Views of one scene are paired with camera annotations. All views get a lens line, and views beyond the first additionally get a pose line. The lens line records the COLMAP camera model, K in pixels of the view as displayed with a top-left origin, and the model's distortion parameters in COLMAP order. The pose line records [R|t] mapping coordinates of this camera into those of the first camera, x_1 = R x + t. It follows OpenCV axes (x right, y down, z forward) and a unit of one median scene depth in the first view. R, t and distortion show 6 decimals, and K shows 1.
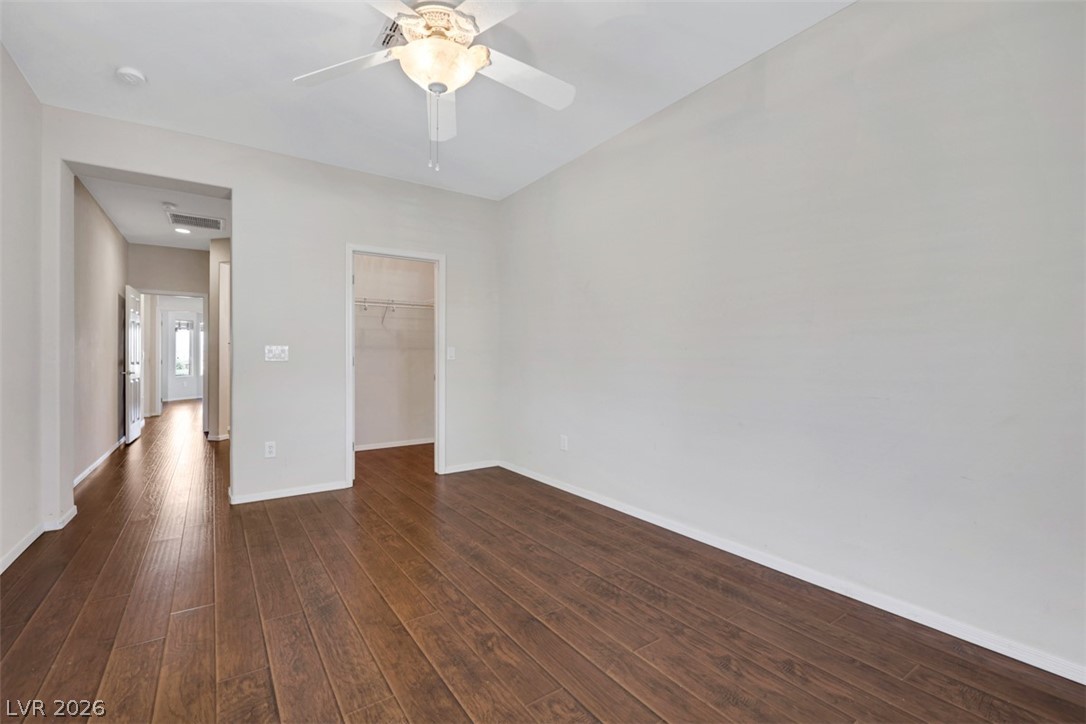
lens RADIAL K [[446.5, 0, 541.6], [0, 446.5, 360.2], [0, 0, 1]] dist [0.002943, 0.000434]
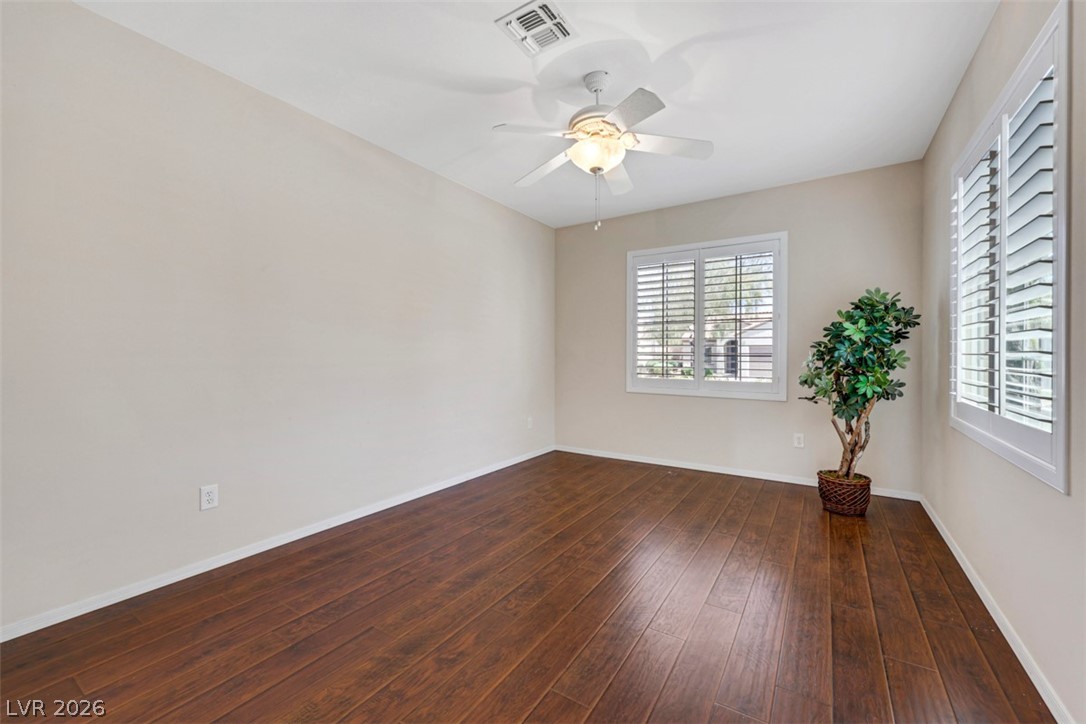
lens RADIAL K [[446.5, 0, 541.7], [0, 446.5, 357.9], [0, 0, 1]] dist [0.002943, 0.000434]
pose [[-0.366138, -0.004005, 0.930552, -0.972893], [0.001363, 0.999987, 0.004841, -0.000147], [-0.930560, 0.003041, -0.366128, 1.143410]]
